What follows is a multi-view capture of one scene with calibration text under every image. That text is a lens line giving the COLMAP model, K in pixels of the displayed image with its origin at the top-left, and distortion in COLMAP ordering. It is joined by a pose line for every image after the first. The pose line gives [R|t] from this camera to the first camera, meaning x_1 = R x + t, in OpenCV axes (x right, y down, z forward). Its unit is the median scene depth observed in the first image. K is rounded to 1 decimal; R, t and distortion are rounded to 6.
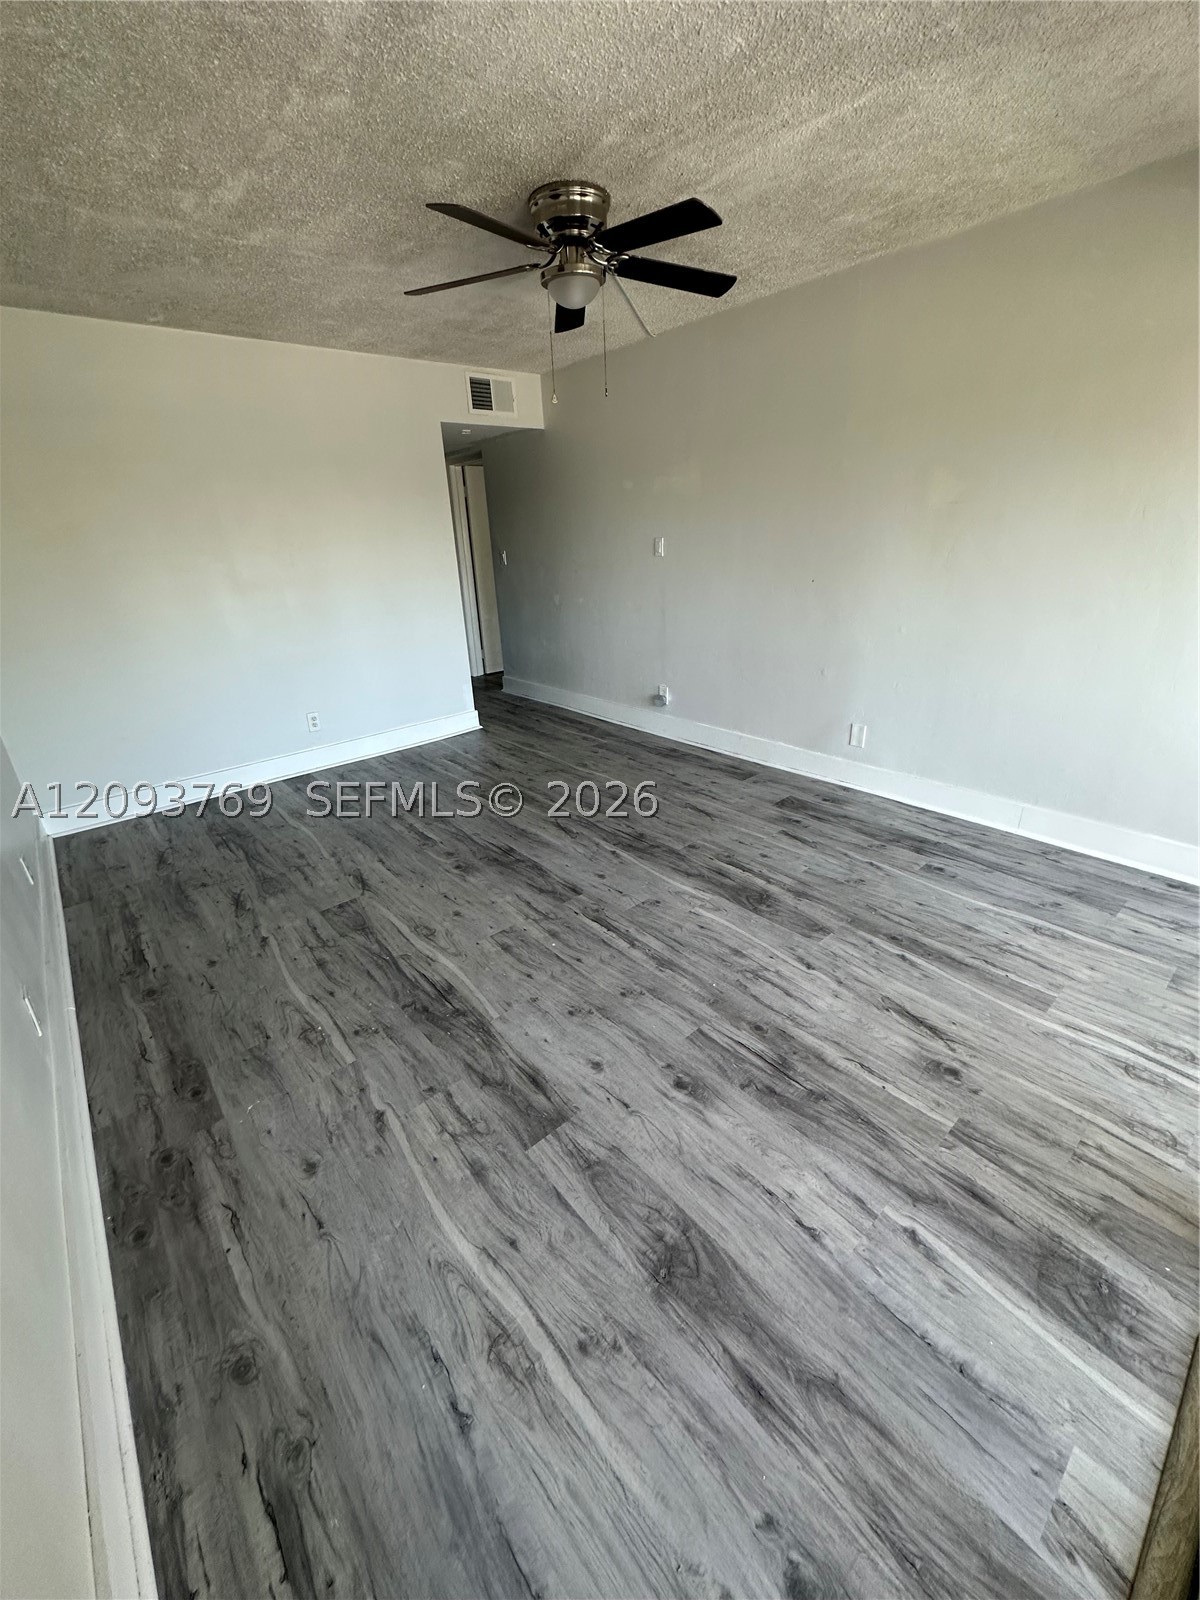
lens RADIAL K [[642.4, 0, 613.2], [0, 642.4, 809.0], [0, 0, 1]] dist [-0.007682, 0.001580]
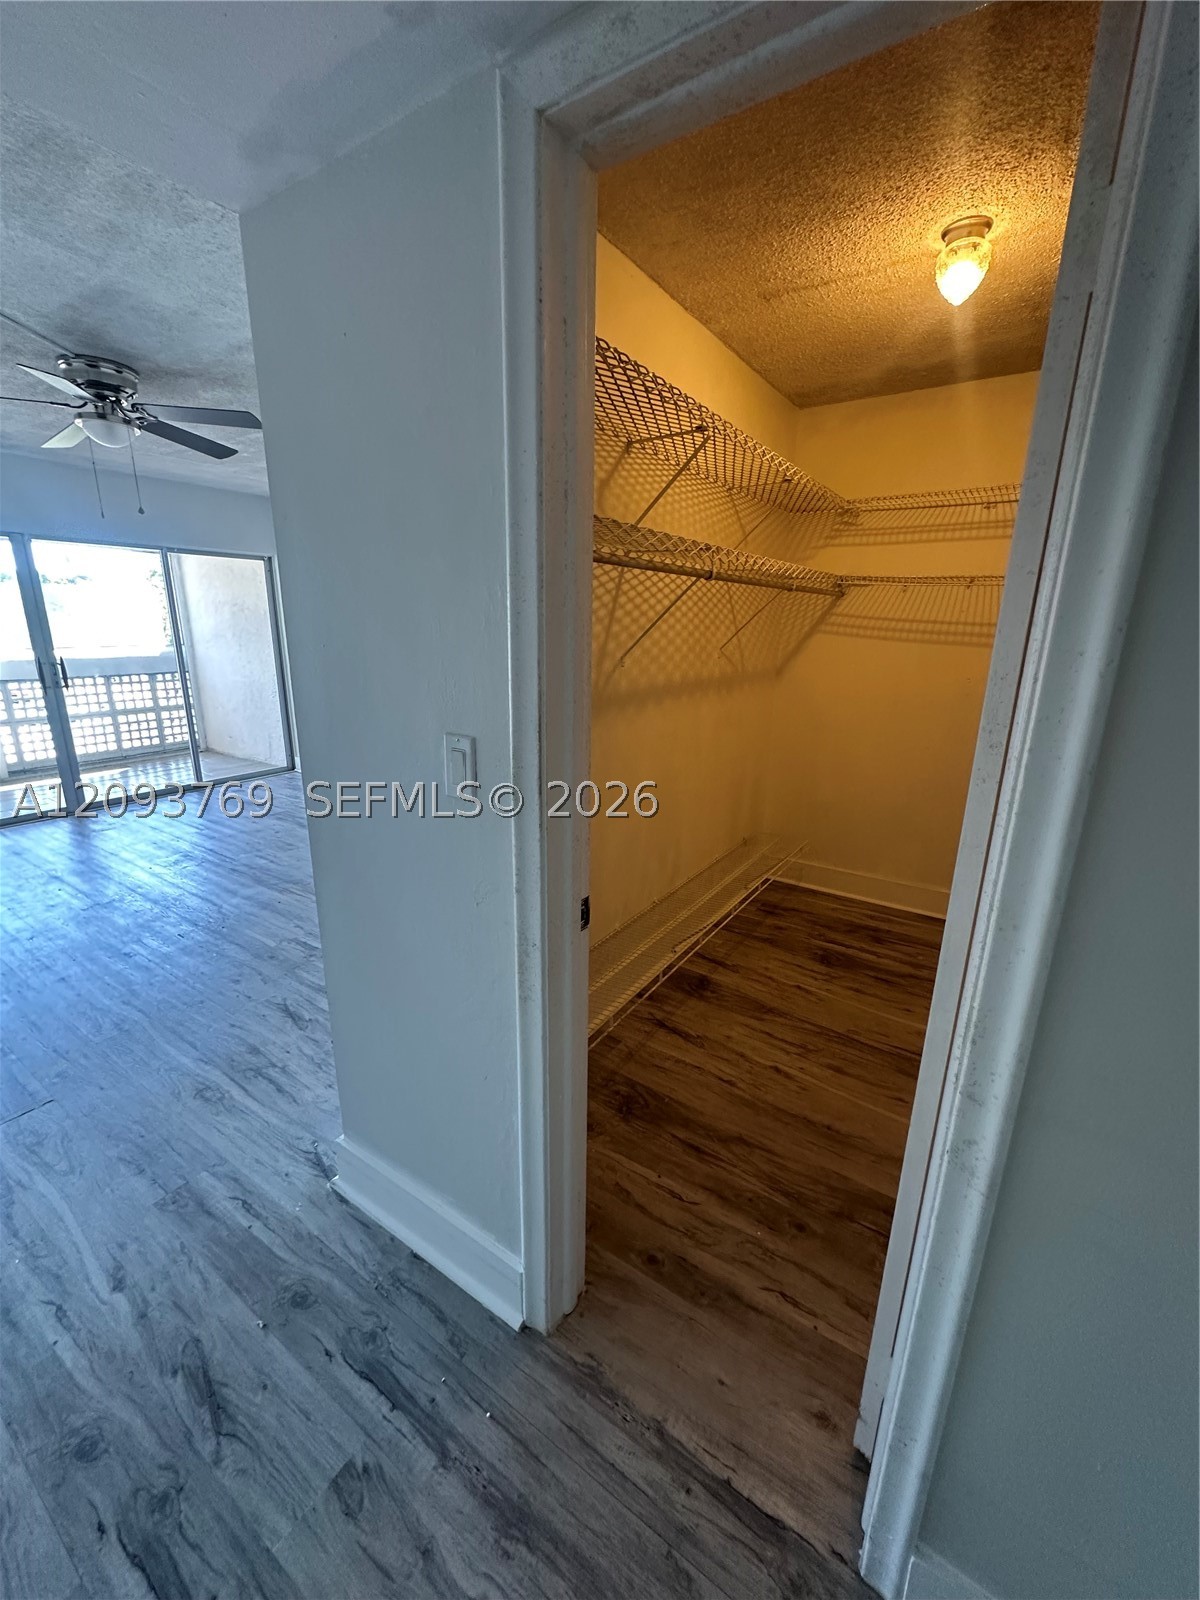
lens RADIAL K [[642.4, 0, 601.0], [0, 642.4, 797.5], [0, 0, 1]] dist [-0.007682, 0.001580]
pose [[-0.967007, 0.090937, -0.237965, -0.296950], [-0.080235, 0.777856, 0.623300, -0.534260], [0.241783, 0.621829, -0.744896, 1.234348]]
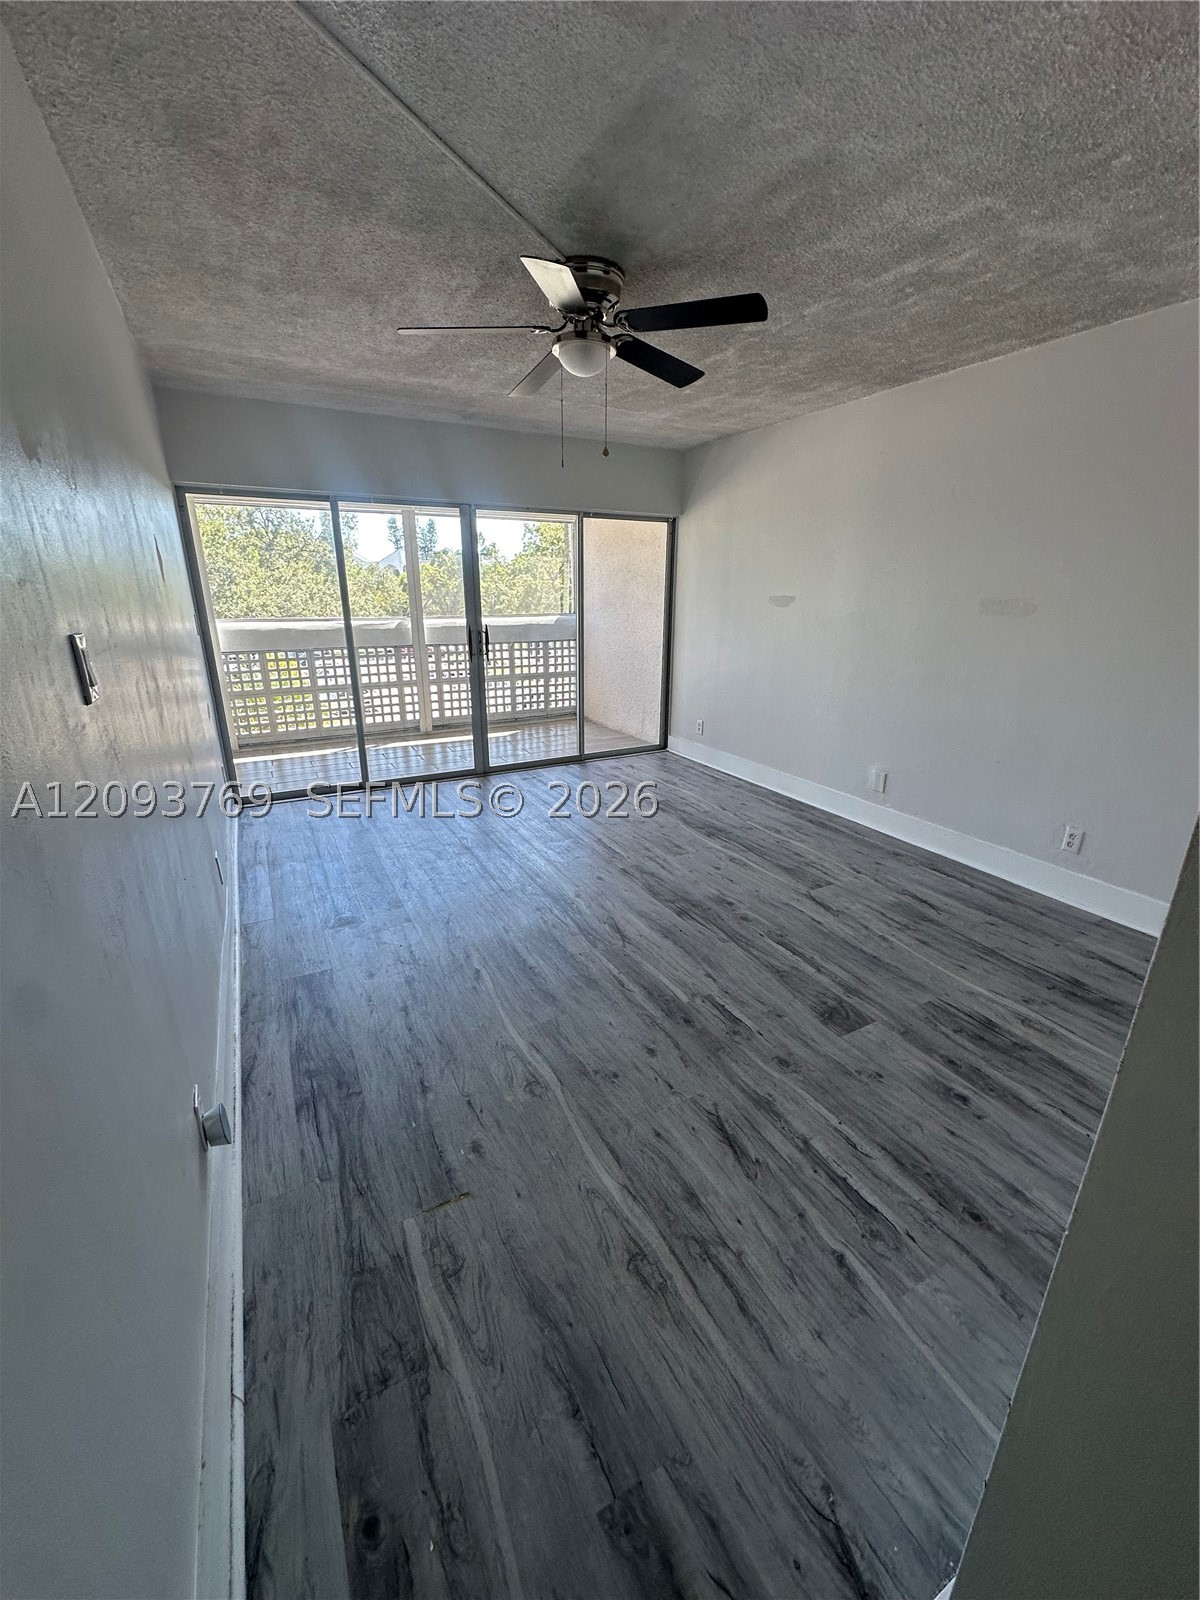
lens RADIAL K [[642.4, 0, 594.4], [0, 642.4, 799.6], [0, 0, 1]] dist [-0.007682, 0.001580]
pose [[-0.971077, -0.041845, 0.235070, -0.166715], [0.124971, 0.749819, 0.649733, -0.456478], [-0.203448, 0.660318, -0.722903, 1.054038]]
